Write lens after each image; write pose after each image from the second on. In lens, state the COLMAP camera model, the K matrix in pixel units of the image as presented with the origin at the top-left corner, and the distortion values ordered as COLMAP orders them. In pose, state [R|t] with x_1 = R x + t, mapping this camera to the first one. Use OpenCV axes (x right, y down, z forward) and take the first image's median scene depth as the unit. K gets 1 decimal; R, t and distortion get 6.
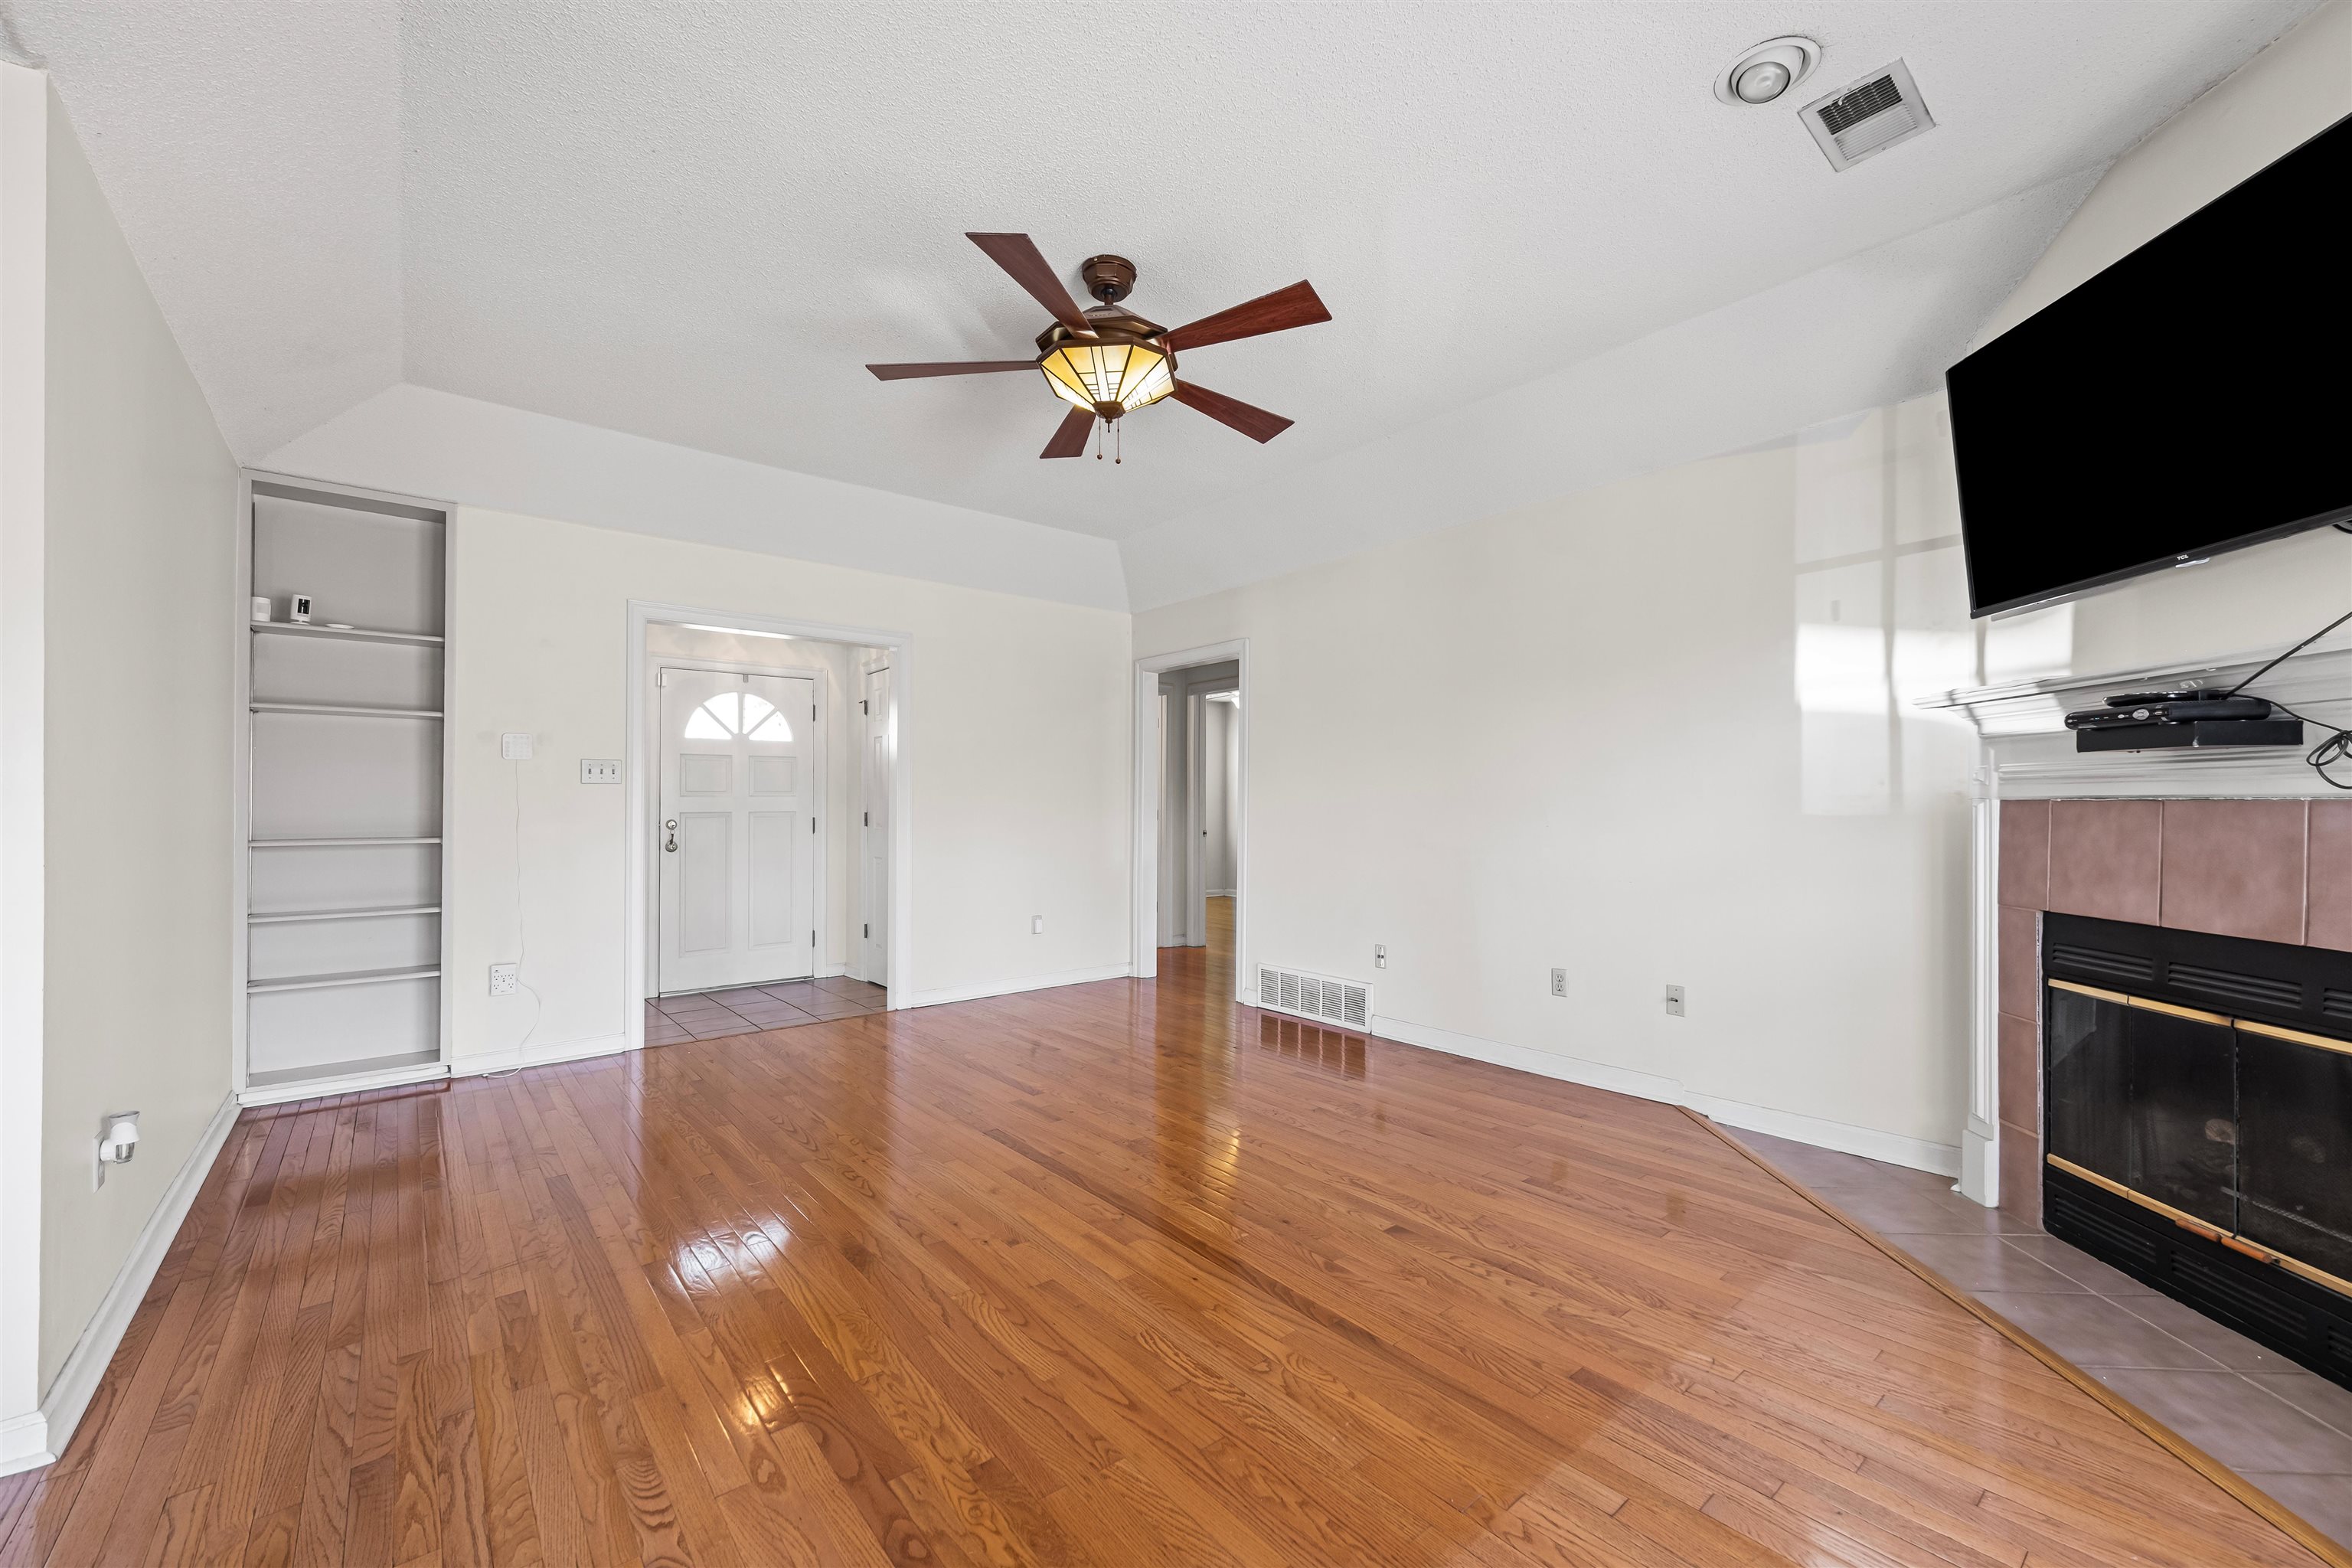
lens RADIAL K [[975.5, 0, 1181.8], [0, 975.5, 793.0], [0, 0, 1]] dist [0.023773, -0.001011]
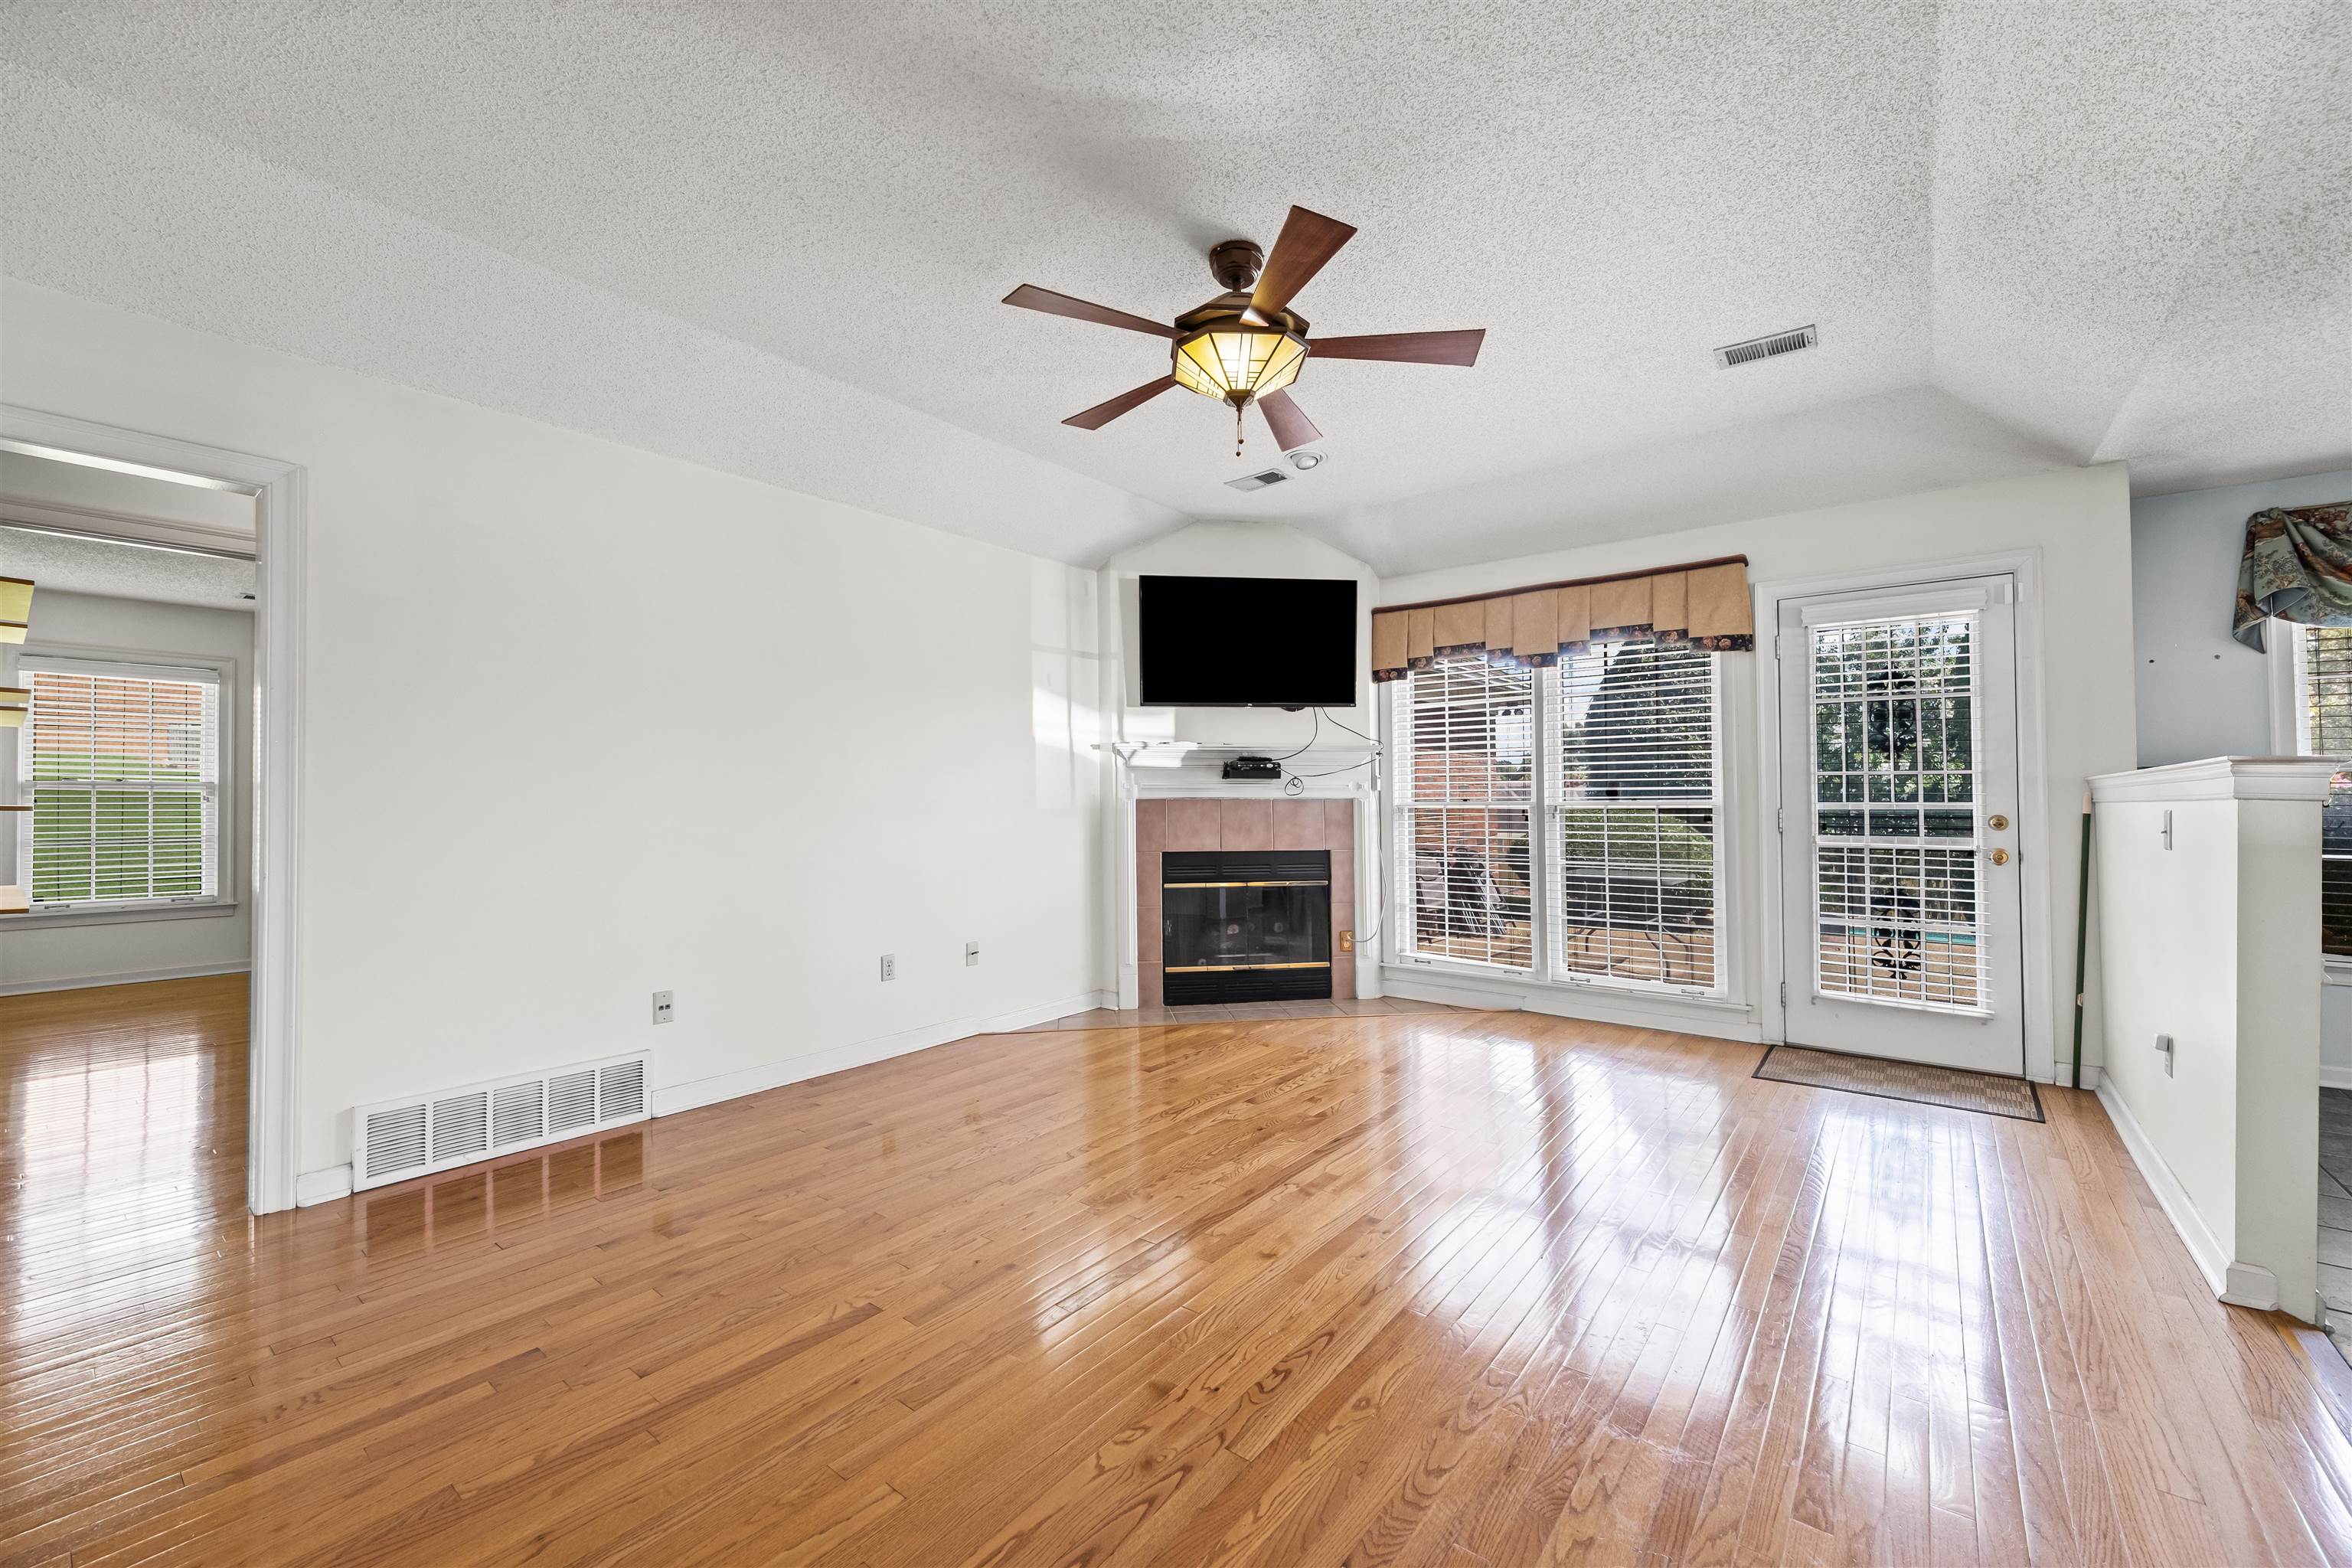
lens RADIAL K [[900.6, 0, 1232.0], [0, 900.6, 783.7], [0, 0, 1]] dist [0.004164, 0.000430]
pose [[-0.240749, 0.028692, 0.970163, -0.986937], [0.000308, 0.999565, -0.029485, 0.029141], [-0.970587, -0.006799, -0.240653, 1.280169]]
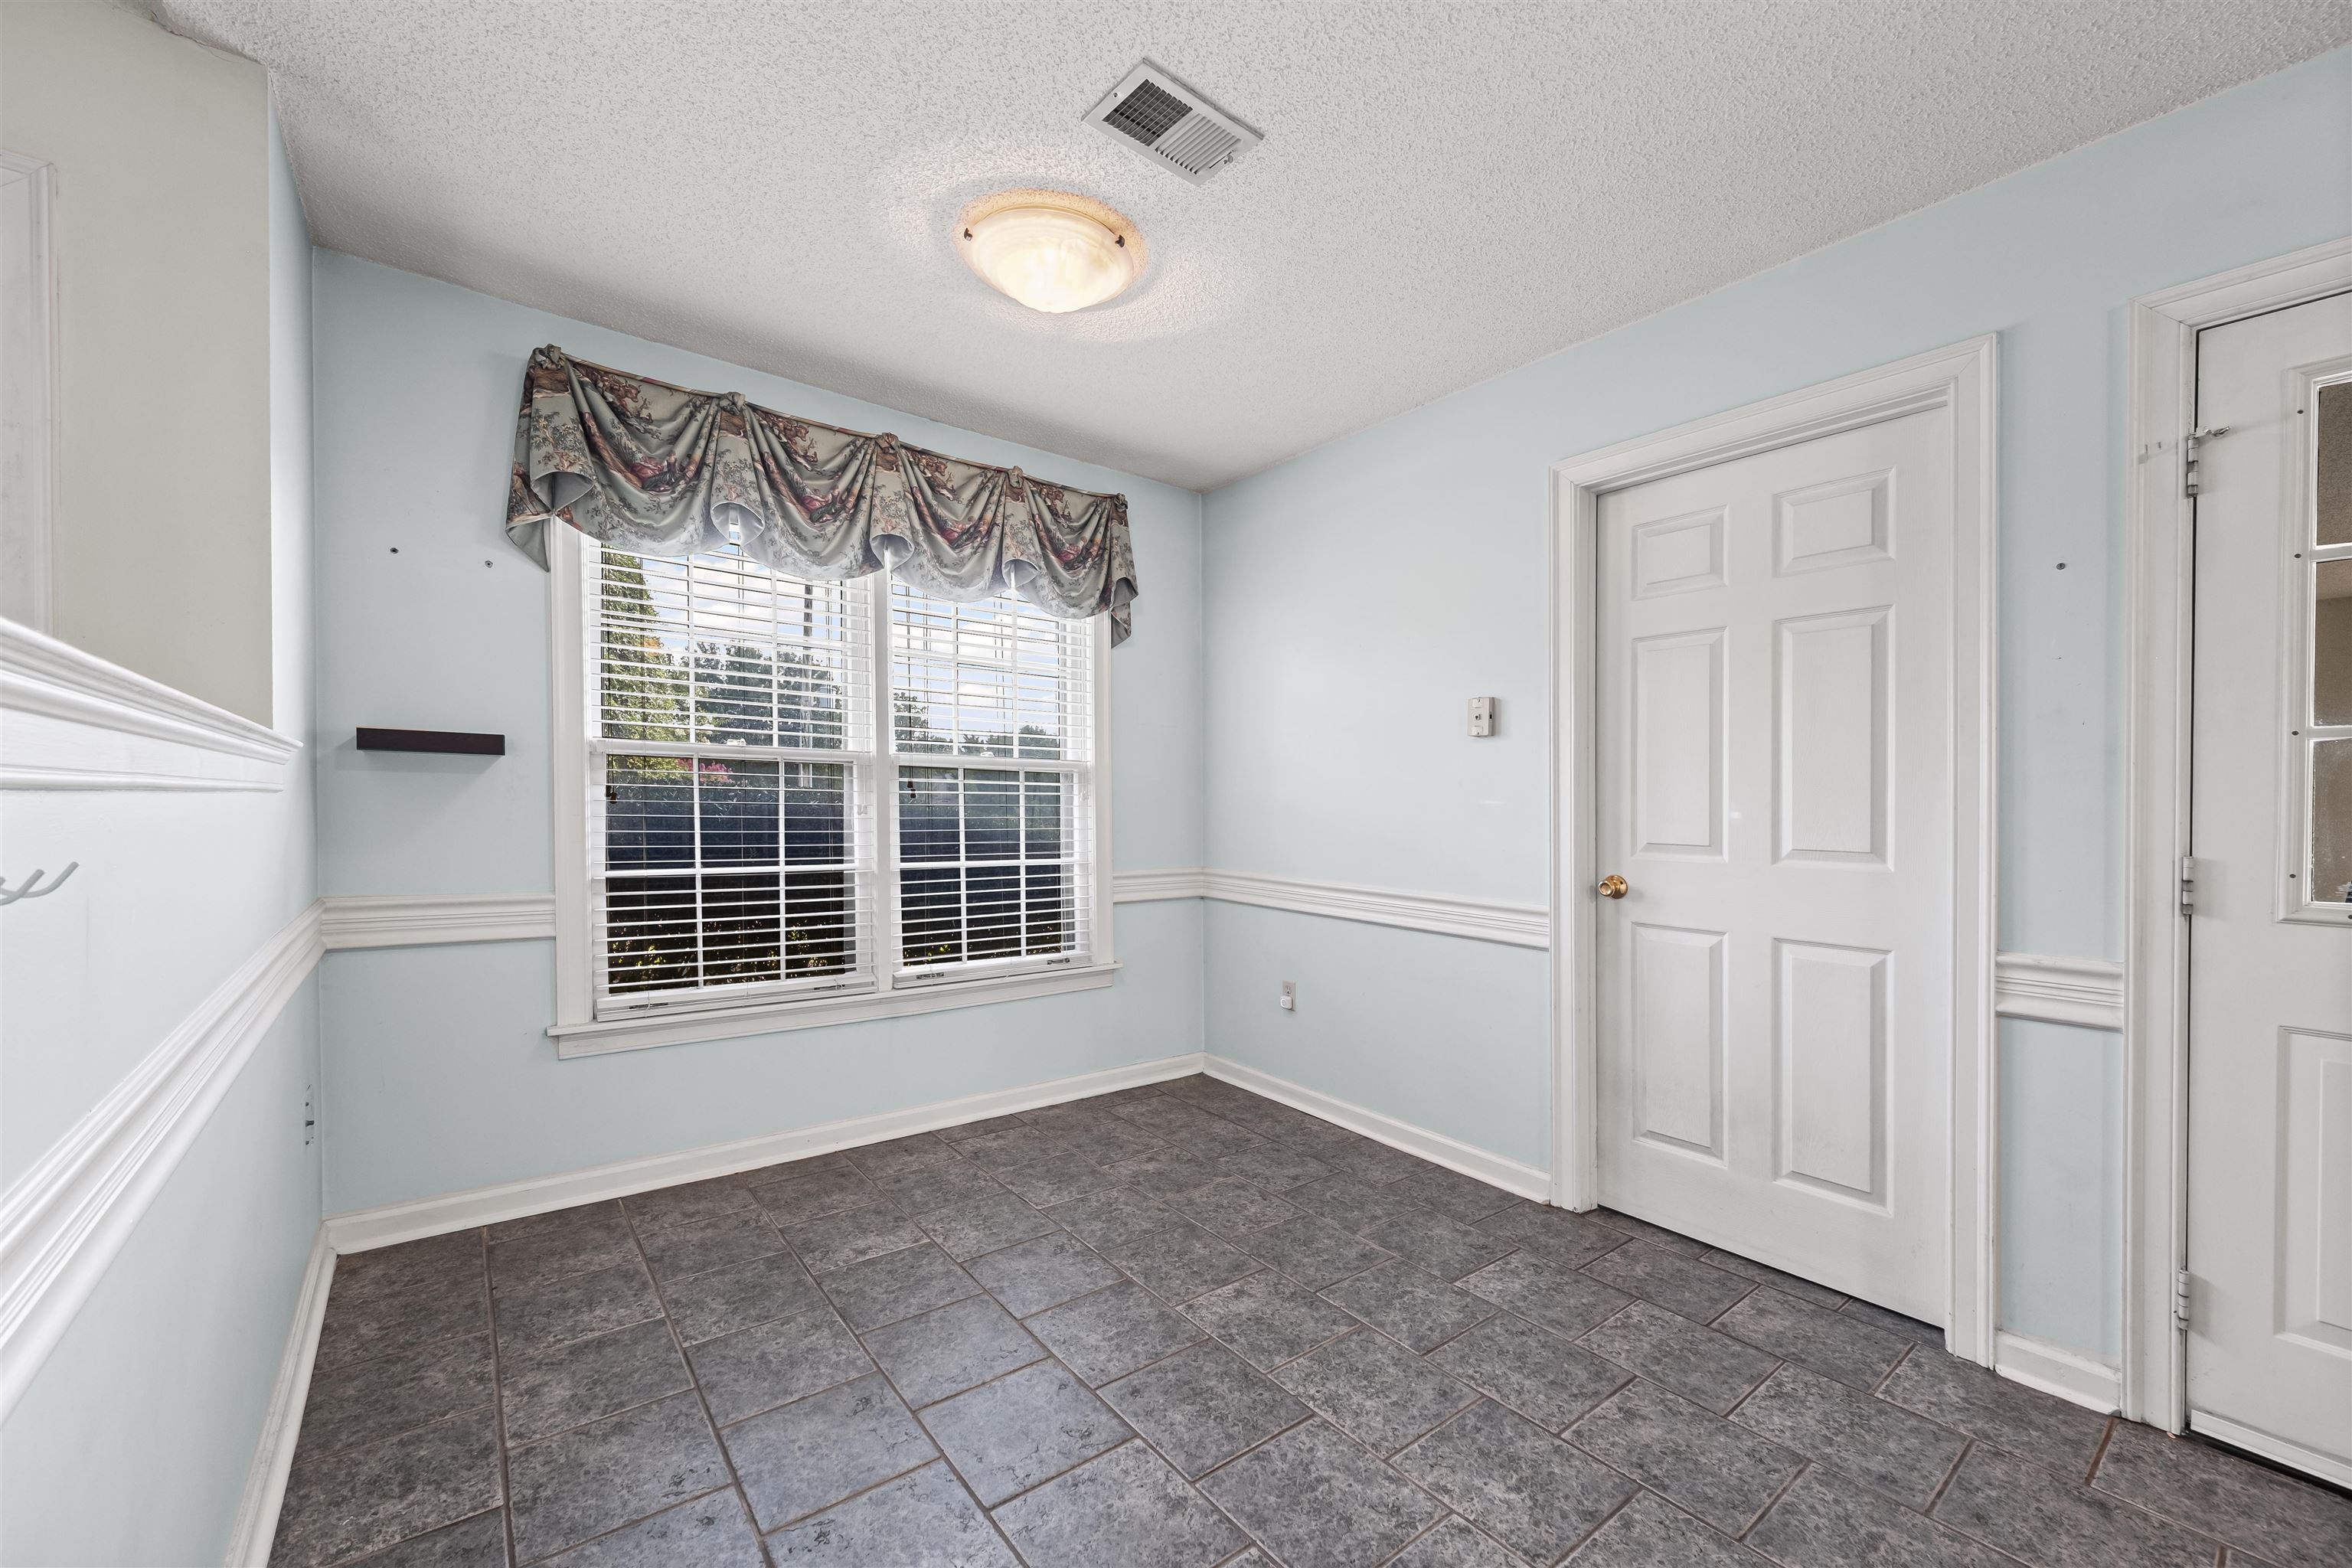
lens RADIAL K [[929.7, 0, 1165.9], [0, 929.7, 829.7], [0, 0, 1]] dist [0.019479, -0.000168]
pose [[-0.999758, 0.006321, 0.021055, -0.679556], [0.006256, 0.999976, -0.003118, 0.057608], [-0.021074, -0.002986, -0.999773, 0.371400]]
